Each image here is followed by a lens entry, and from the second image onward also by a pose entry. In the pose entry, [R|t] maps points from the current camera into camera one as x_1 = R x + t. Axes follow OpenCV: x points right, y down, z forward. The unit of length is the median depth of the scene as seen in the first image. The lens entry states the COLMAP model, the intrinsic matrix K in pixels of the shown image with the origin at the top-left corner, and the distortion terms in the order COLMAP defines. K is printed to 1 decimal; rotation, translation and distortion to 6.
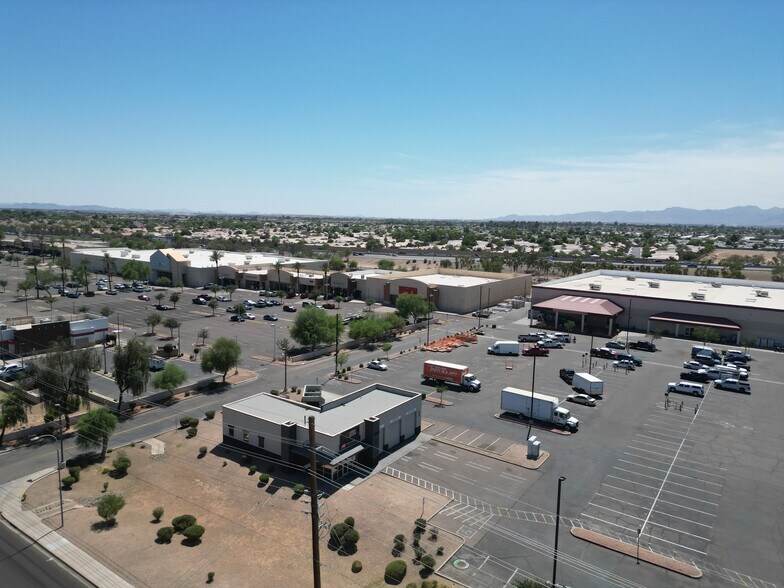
lens RADIAL K [[553.6, 0, 387.8], [0, 553.6, 295.2], [0, 0, 1]] dist [0.061597, -0.054572]
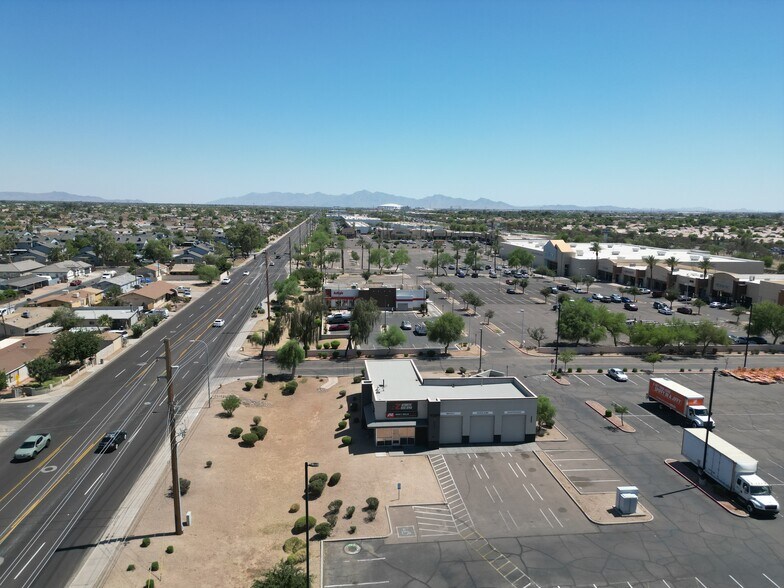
lens RADIAL K [[553.6, 0, 387.8], [0, 553.6, 293.6], [0, 0, 1]] dist [0.061597, -0.054572]
pose [[0.660265, 0.101875, -0.744091, 0.406996], [-0.103604, 0.993640, 0.044108, 0.006480], [0.743853, 0.047968, 0.666620, 0.202794]]
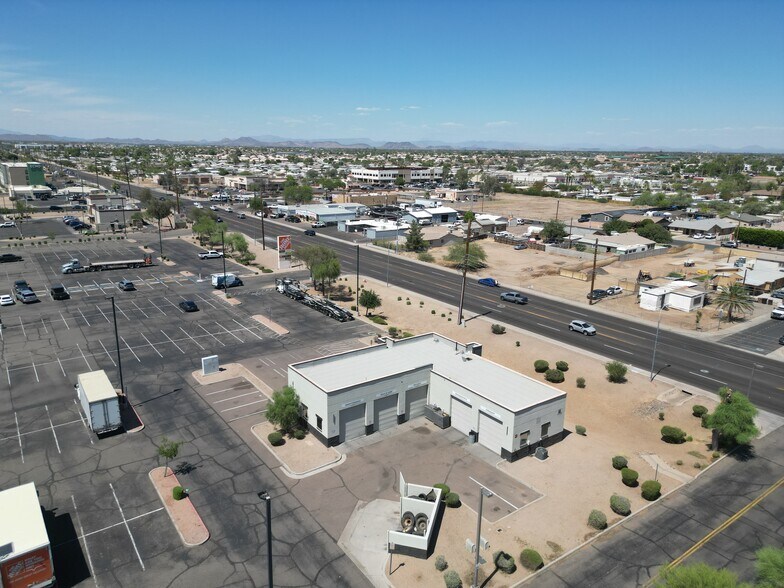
lens RADIAL K [[553.6, 0, 388.5], [0, 553.6, 291.8], [0, 0, 1]] dist [0.061597, -0.054572]
pose [[-0.944716, -0.121558, 0.304525, -0.205932], [0.004360, 0.924002, 0.382364, -0.140120], [-0.327861, 0.362553, -0.872389, 1.199930]]
